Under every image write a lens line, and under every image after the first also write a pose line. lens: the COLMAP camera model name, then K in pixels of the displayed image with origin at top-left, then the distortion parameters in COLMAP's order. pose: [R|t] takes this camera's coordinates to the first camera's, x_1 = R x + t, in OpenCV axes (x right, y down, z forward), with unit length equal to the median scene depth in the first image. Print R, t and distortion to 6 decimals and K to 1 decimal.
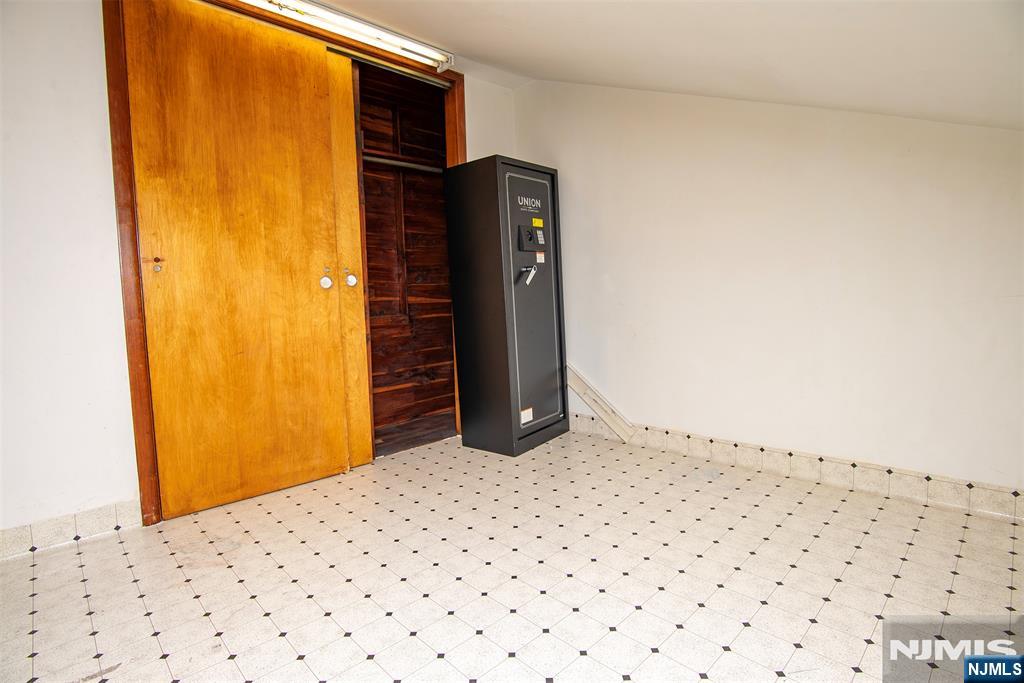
lens RADIAL K [[501.4, 0, 510.4], [0, 501.4, 344.8], [0, 0, 1]] dist [-0.011818, -0.000704]
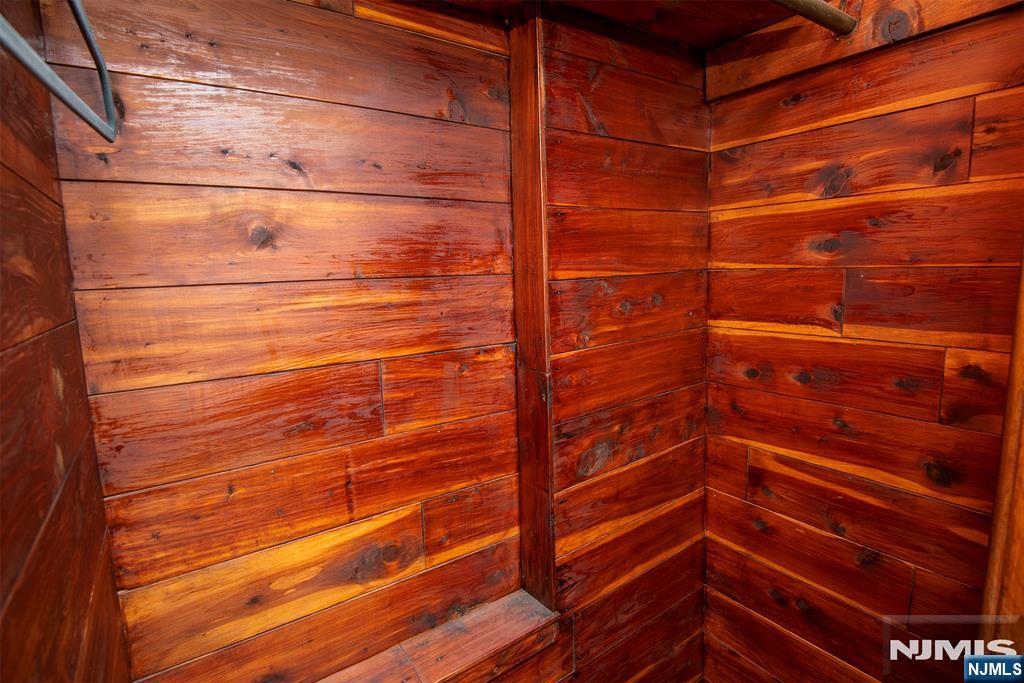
lens RADIAL K [[501.4, 0, 512.6], [0, 501.4, 338.7], [0, 0, 1]] dist [-0.011818, -0.000704]
pose [[0.983495, 0.019331, -0.179900, -0.183750], [-0.016072, 0.999680, 0.019556, -0.200627], [0.180220, -0.016342, 0.983491, 0.760965]]
